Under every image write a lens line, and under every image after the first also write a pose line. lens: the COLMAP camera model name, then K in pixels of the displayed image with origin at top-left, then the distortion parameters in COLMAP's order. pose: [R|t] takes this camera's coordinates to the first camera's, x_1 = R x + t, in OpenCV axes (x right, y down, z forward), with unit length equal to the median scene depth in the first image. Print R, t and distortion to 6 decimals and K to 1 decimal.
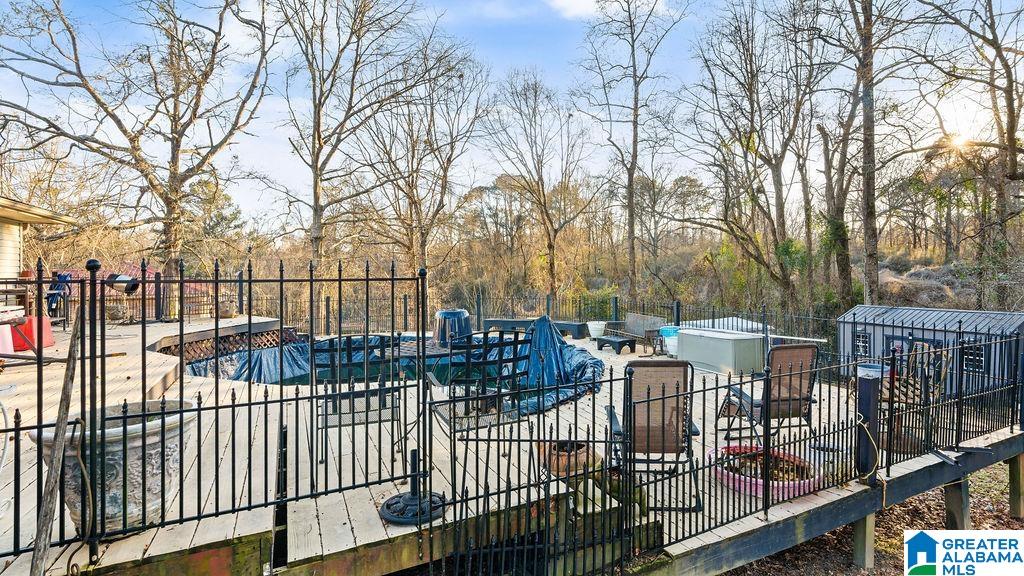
lens RADIAL K [[466.9, 0, 497.8], [0, 466.9, 270.5], [0, 0, 1]] dist [-0.002688, 0.001395]
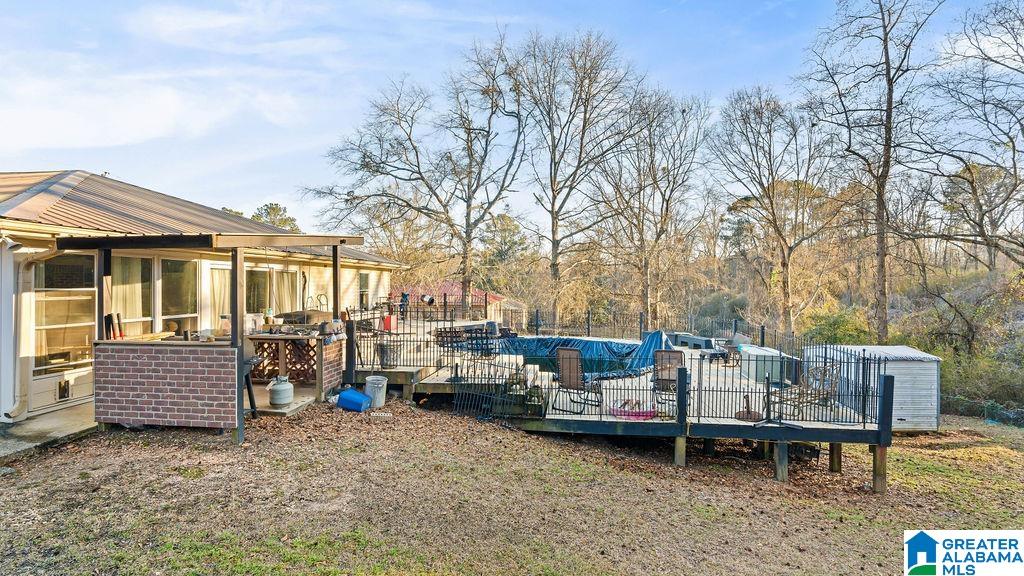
lens RADIAL K [[466.9, 0, 512.6], [0, 466.9, 285.3], [0, 0, 1]] dist [-0.002688, 0.001395]
pose [[0.840585, 0.011203, -0.541563, 0.247498], [-0.005515, 0.999911, 0.012125, -0.025569], [0.541651, -0.007205, 0.840573, -0.197185]]
